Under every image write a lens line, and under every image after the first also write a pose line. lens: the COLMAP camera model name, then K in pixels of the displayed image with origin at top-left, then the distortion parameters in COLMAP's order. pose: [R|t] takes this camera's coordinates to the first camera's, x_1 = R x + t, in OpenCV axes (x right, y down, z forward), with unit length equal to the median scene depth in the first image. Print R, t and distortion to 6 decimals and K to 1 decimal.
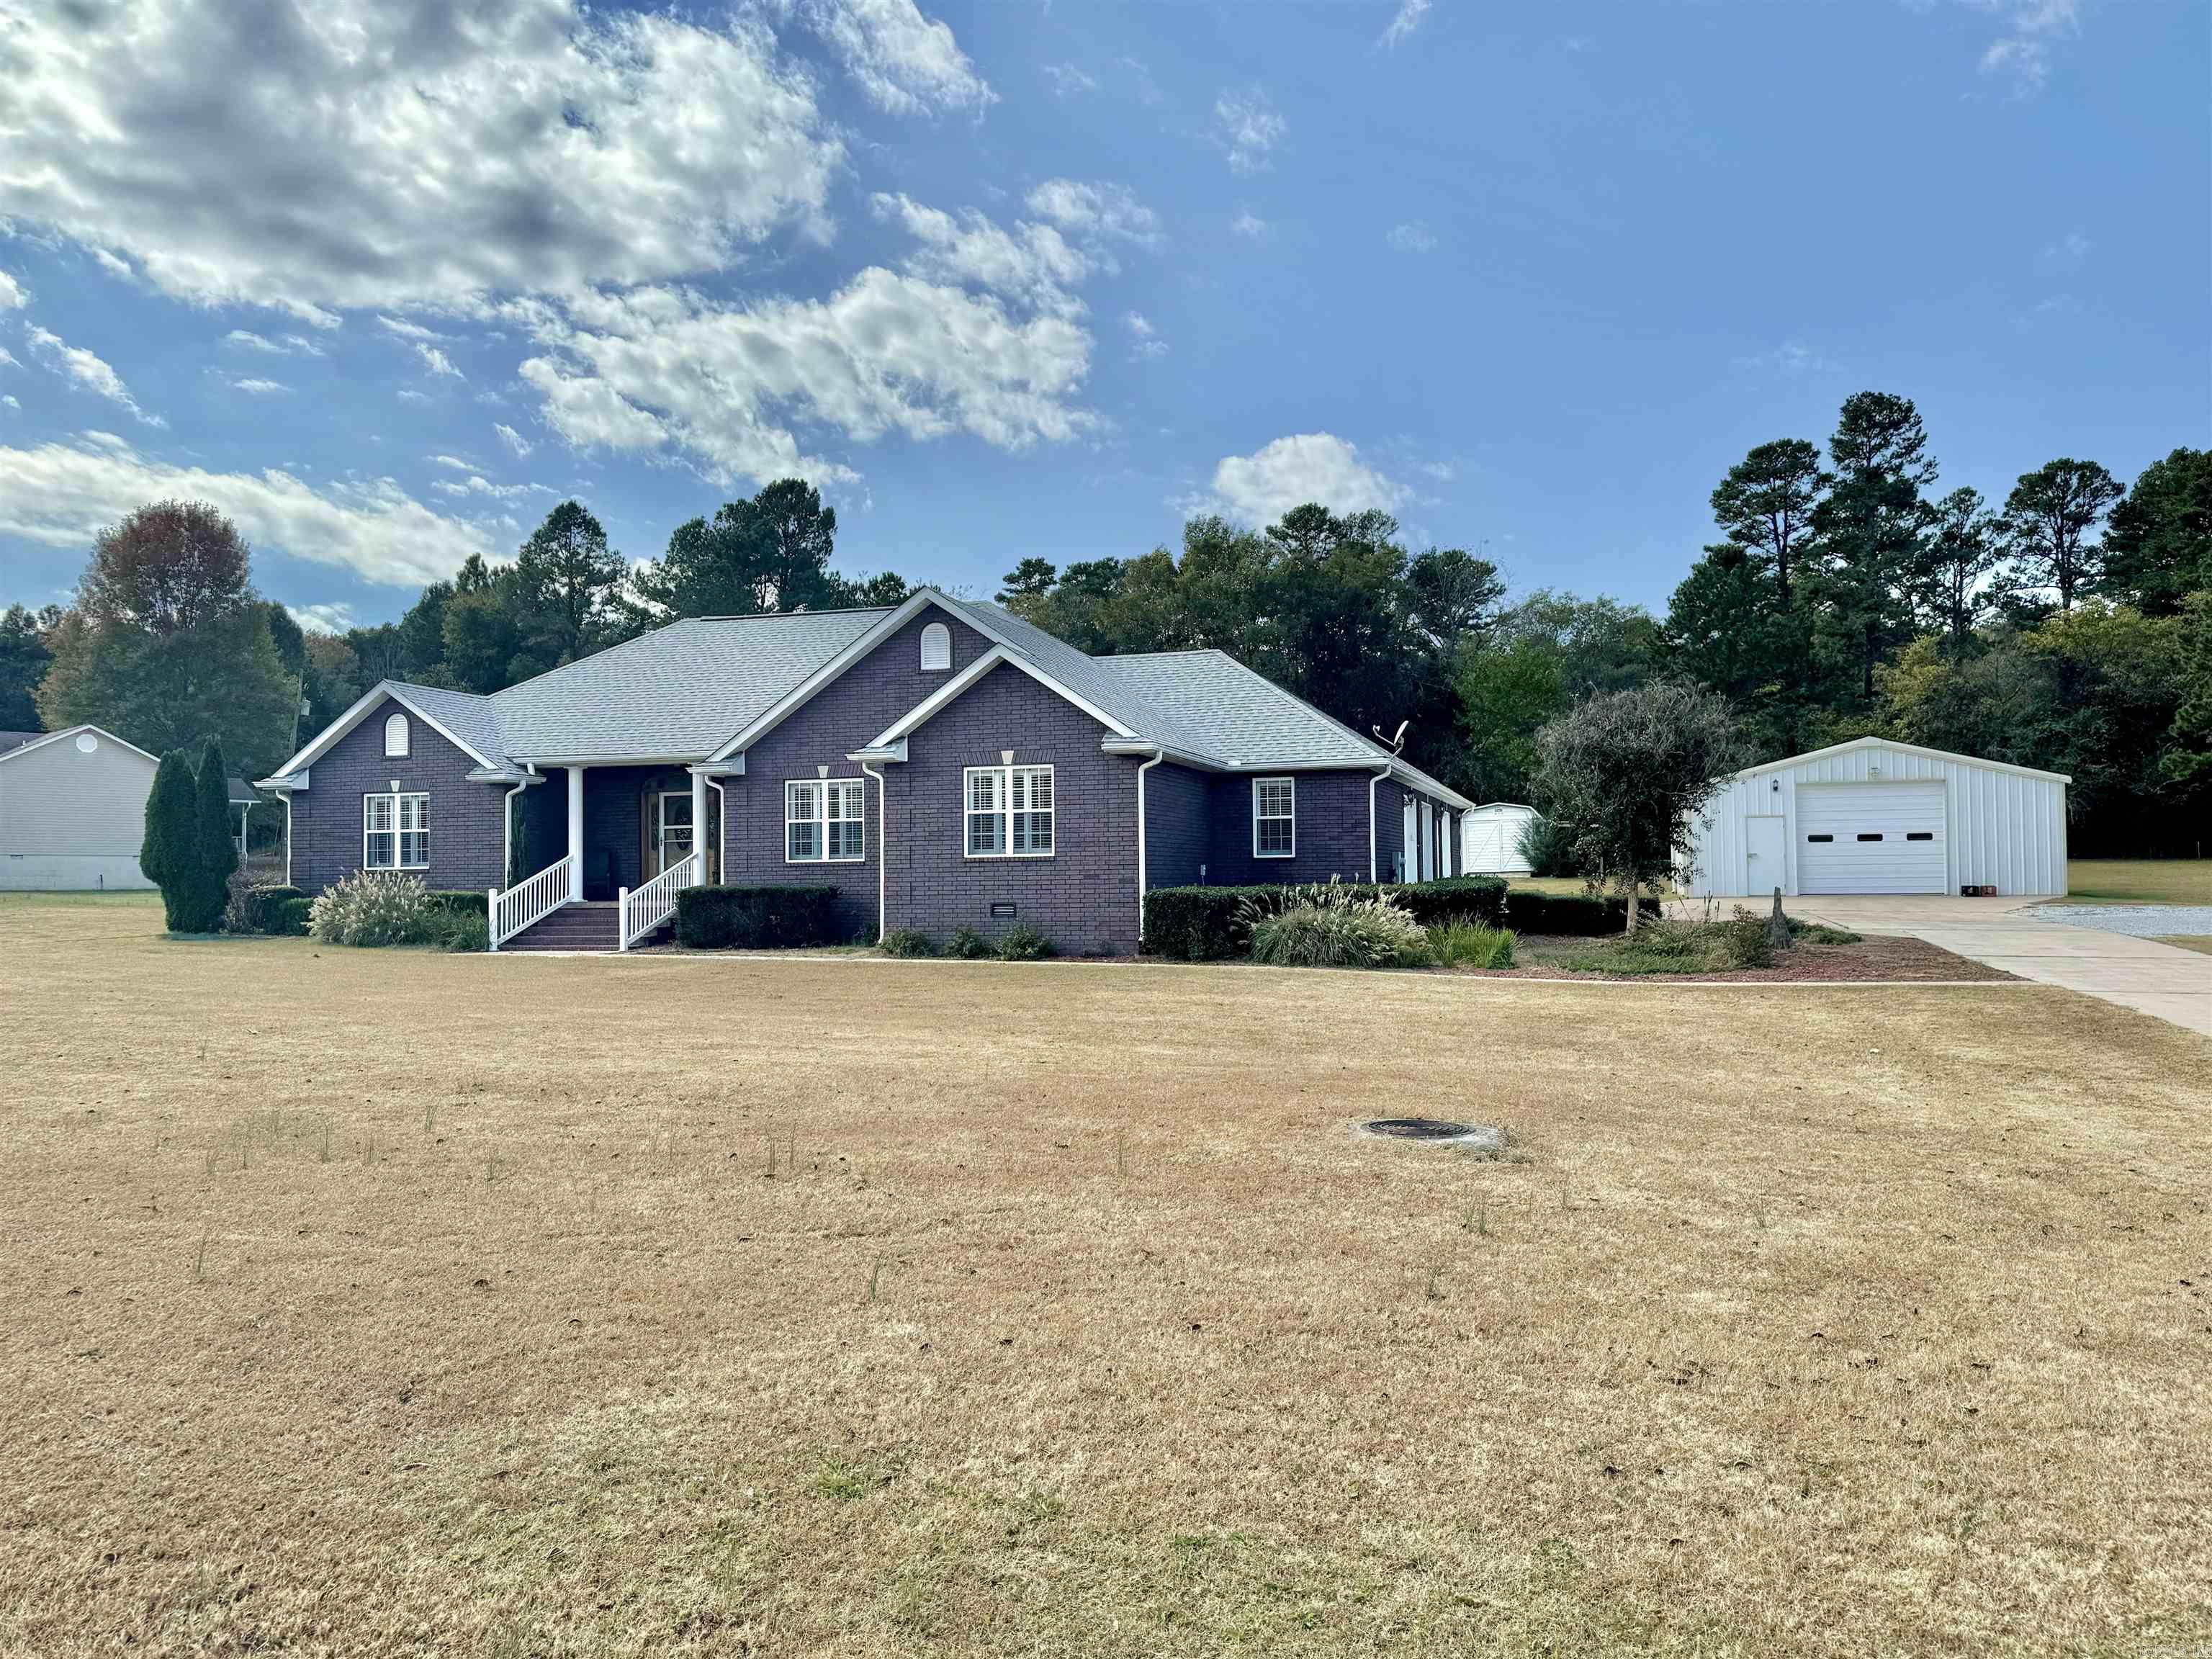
lens RADIAL K [[1560.8, 0, 1106.0], [0, 1560.8, 829.5], [0, 0, 1]] dist [0.002889, 0.000977]
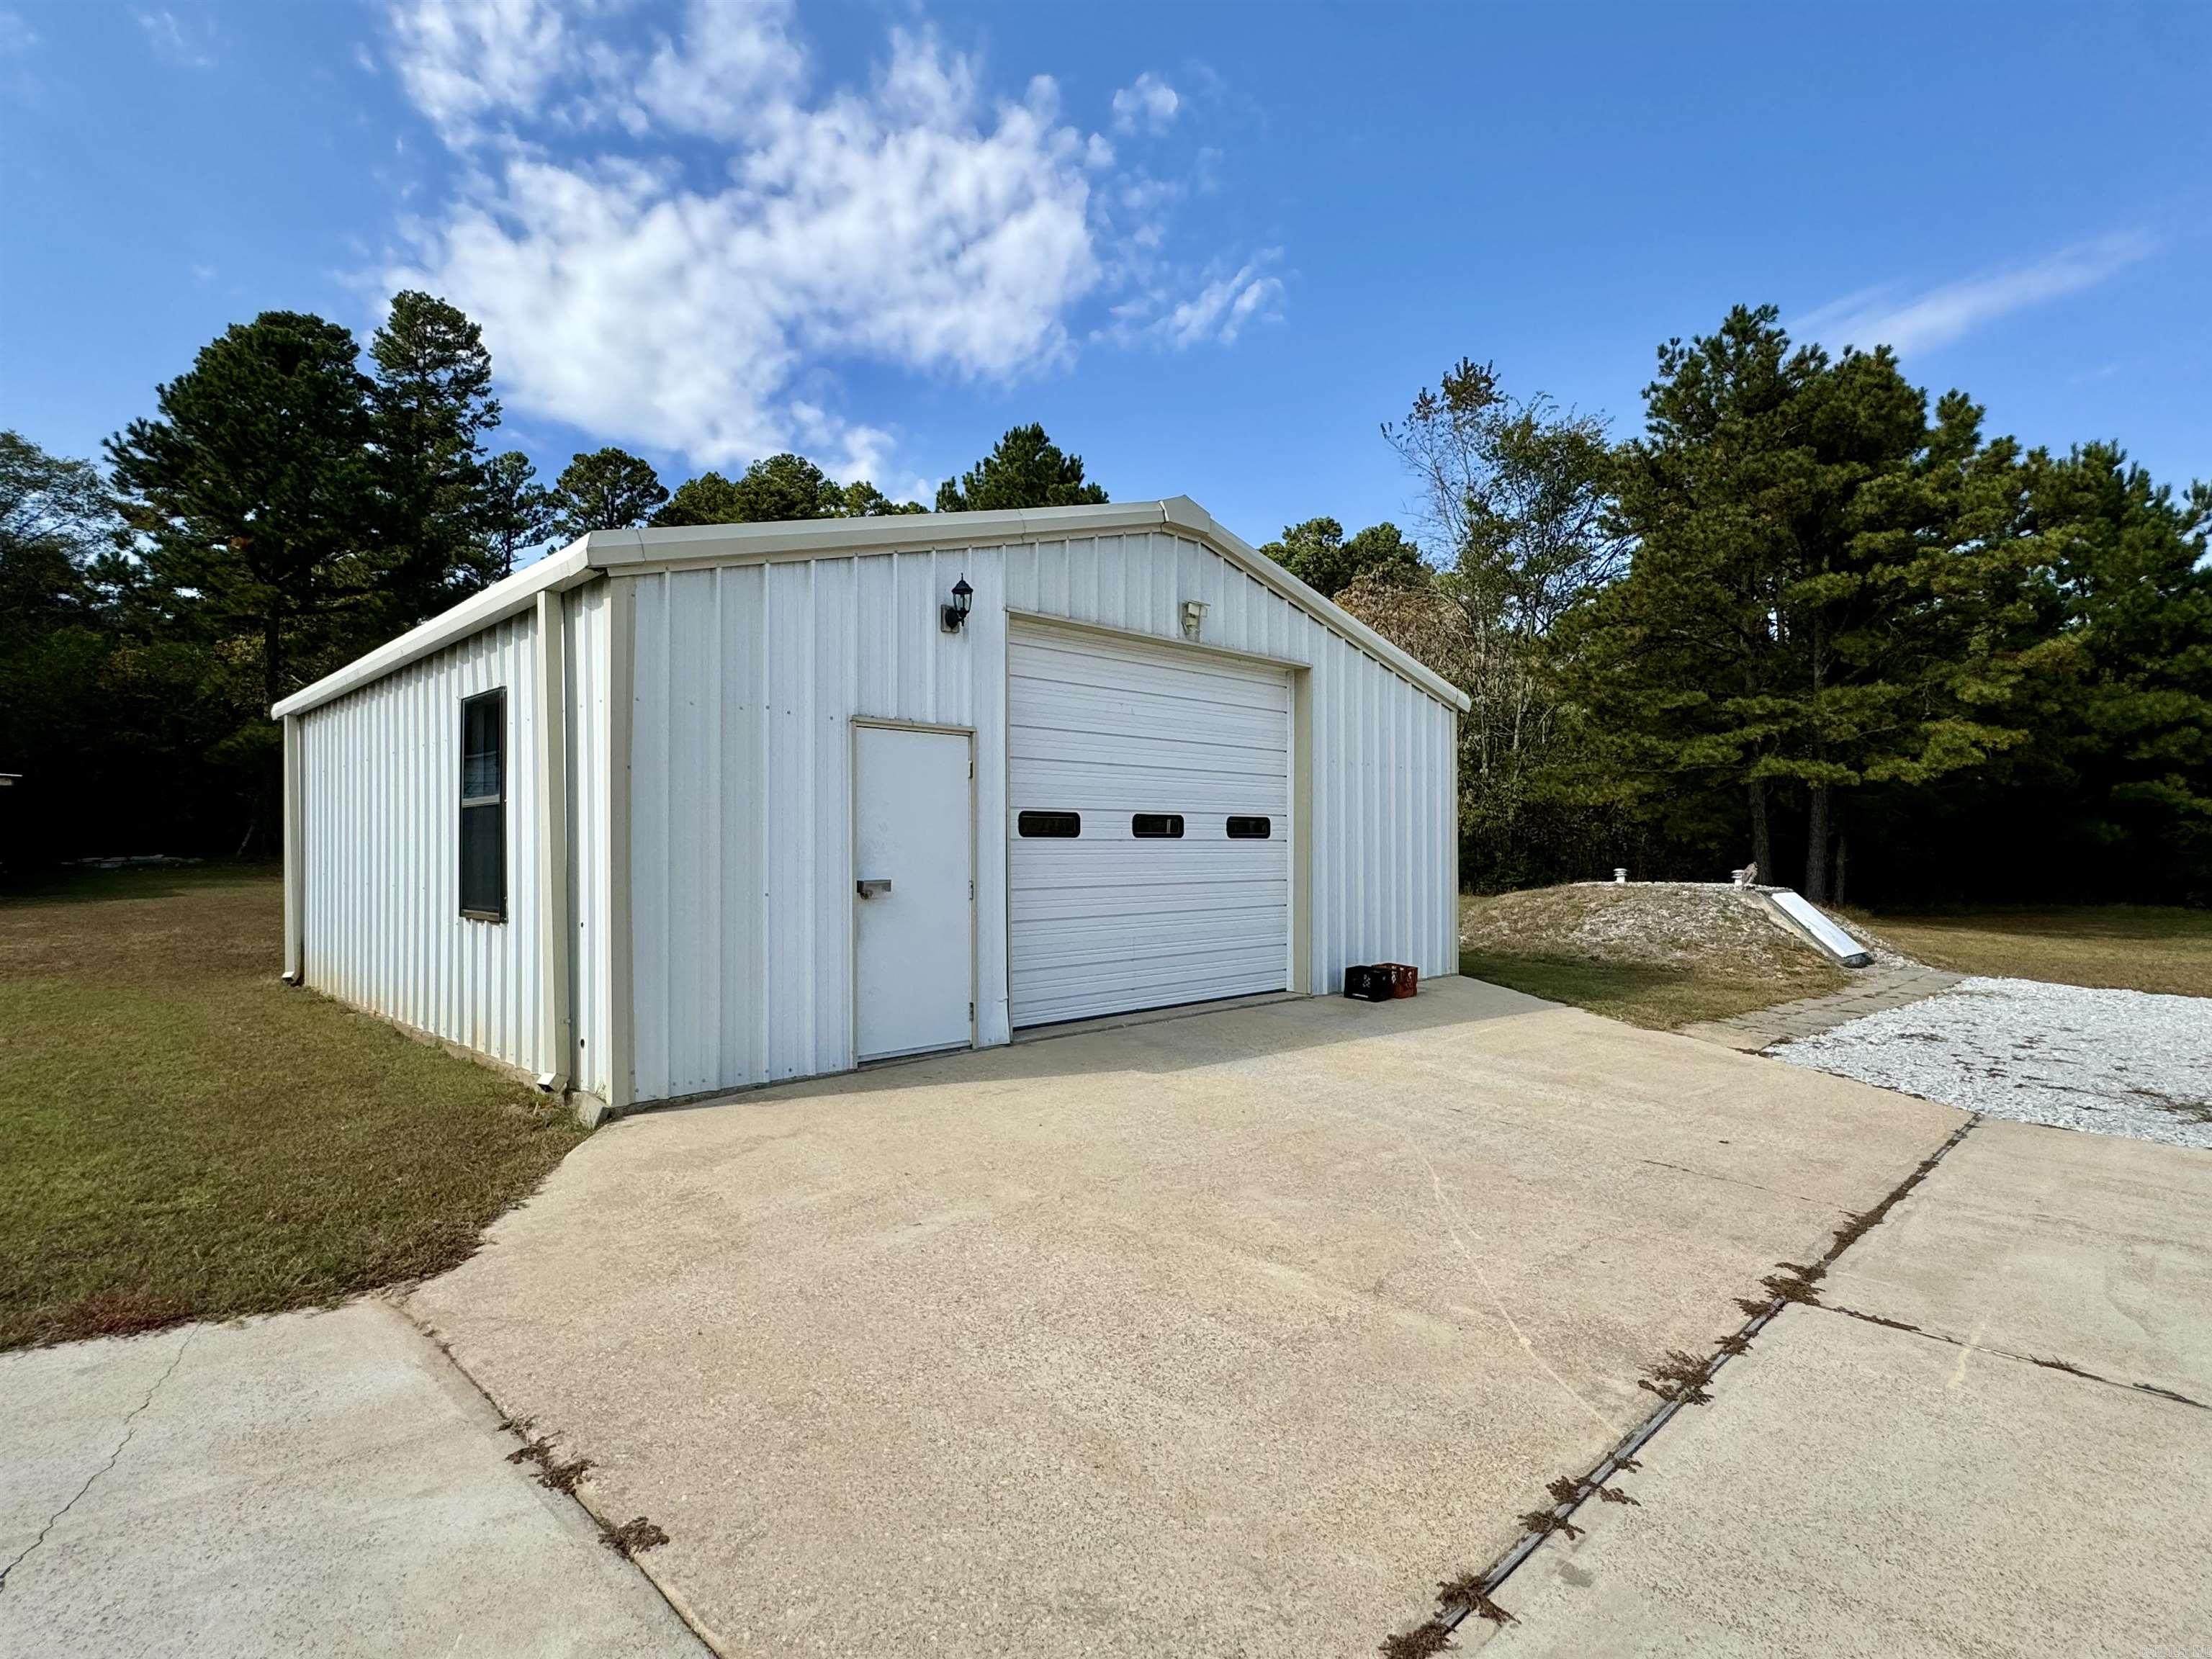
lens RADIAL K [[1129.0, 0, 1106.0], [0, 1129.0, 829.5], [0, 0, 1]] dist [0.000487, 0.000691]
pose [[0.458744, 0.023694, 0.888252, 0.121288], [-0.031109, 0.999460, -0.010594, 0.003672], [-0.888024, -0.022773, 0.459234, 0.387832]]
